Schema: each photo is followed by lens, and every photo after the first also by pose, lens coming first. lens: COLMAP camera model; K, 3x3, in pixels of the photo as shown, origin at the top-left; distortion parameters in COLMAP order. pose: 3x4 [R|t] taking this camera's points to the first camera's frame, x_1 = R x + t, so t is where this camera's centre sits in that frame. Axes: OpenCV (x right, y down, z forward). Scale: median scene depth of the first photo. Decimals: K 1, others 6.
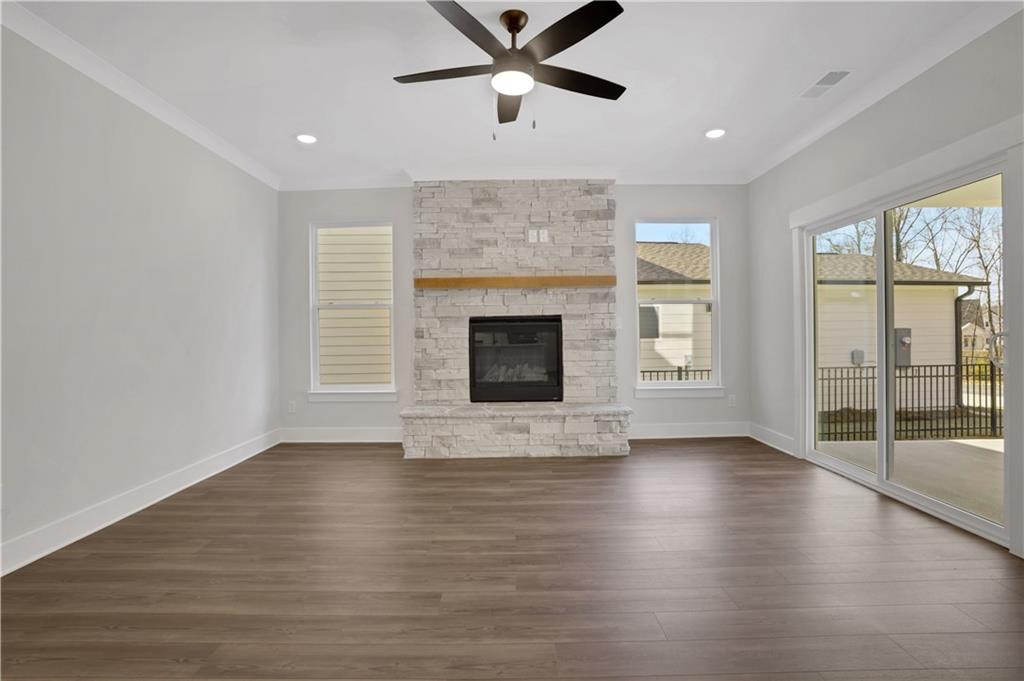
lens RADIAL K [[474.9, 0, 513.0], [0, 474.9, 328.9], [0, 0, 1]] dist [-0.085309, 0.032911]
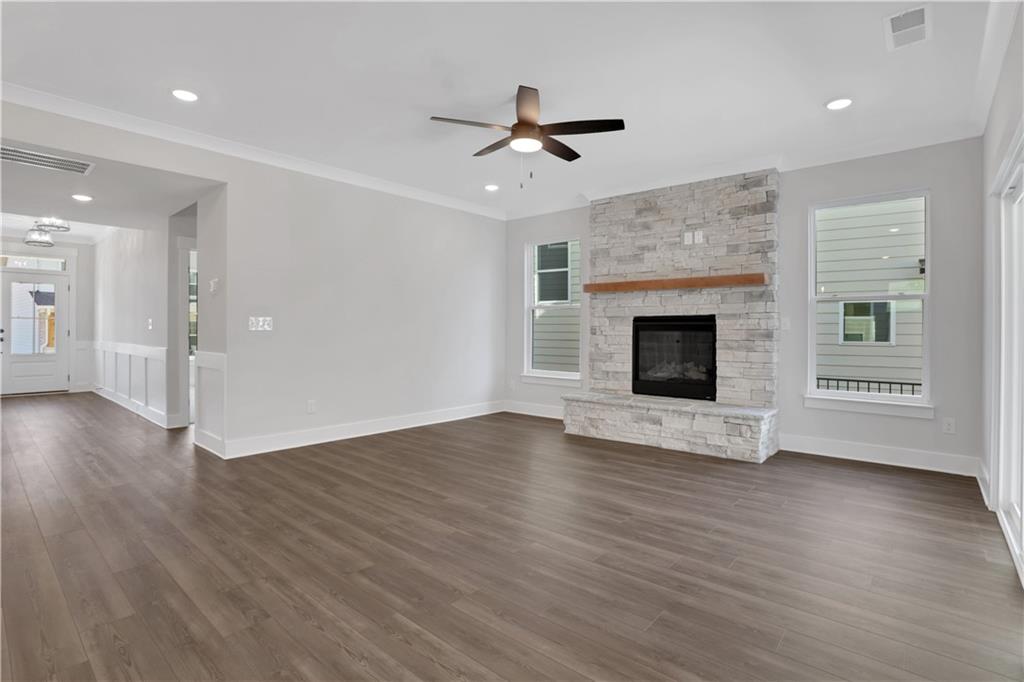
lens RADIAL K [[474.9, 0, 513.0], [0, 474.9, 329.4], [0, 0, 1]] dist [-0.085309, 0.032911]
pose [[0.770266, 0.015949, -0.637523, 0.402276], [-0.009808, 0.999865, 0.013164, -0.007281], [0.637647, -0.003887, 0.770319, -0.030740]]
